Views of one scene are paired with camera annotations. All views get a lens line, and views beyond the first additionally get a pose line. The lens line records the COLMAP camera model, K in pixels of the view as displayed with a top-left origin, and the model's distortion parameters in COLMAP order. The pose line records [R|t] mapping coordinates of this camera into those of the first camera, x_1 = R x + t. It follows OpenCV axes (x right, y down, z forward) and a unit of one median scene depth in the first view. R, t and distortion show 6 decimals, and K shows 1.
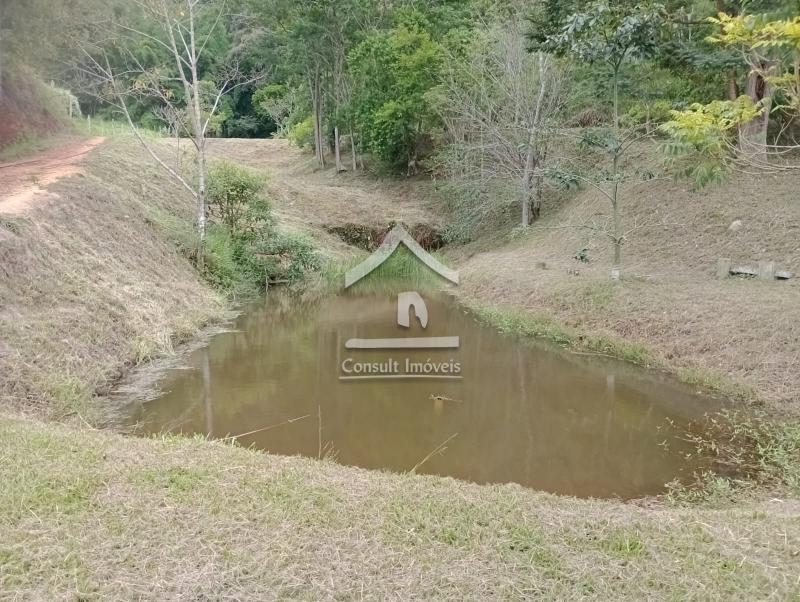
lens RADIAL K [[663.6, 0, 400.9], [0, 663.6, 301.6], [0, 0, 1]] dist [0.041164, -0.045240]
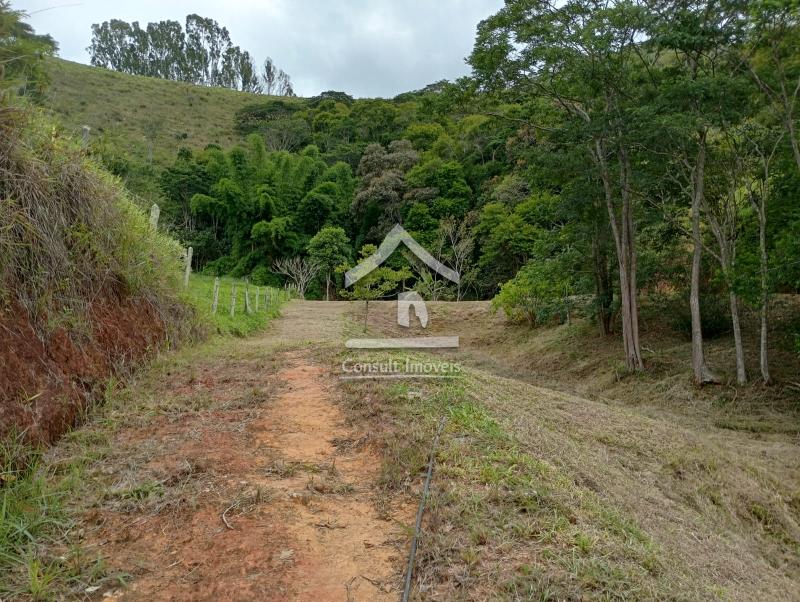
lens RADIAL K [[663.6, 0, 399.9], [0, 663.6, 301.0], [0, 0, 1]] dist [0.041164, -0.045240]
pose [[0.992985, -0.004350, -0.118163, -0.110257], [-0.021013, 0.976925, -0.212545, -0.064413], [0.116361, 0.213536, 0.969981, 0.216145]]
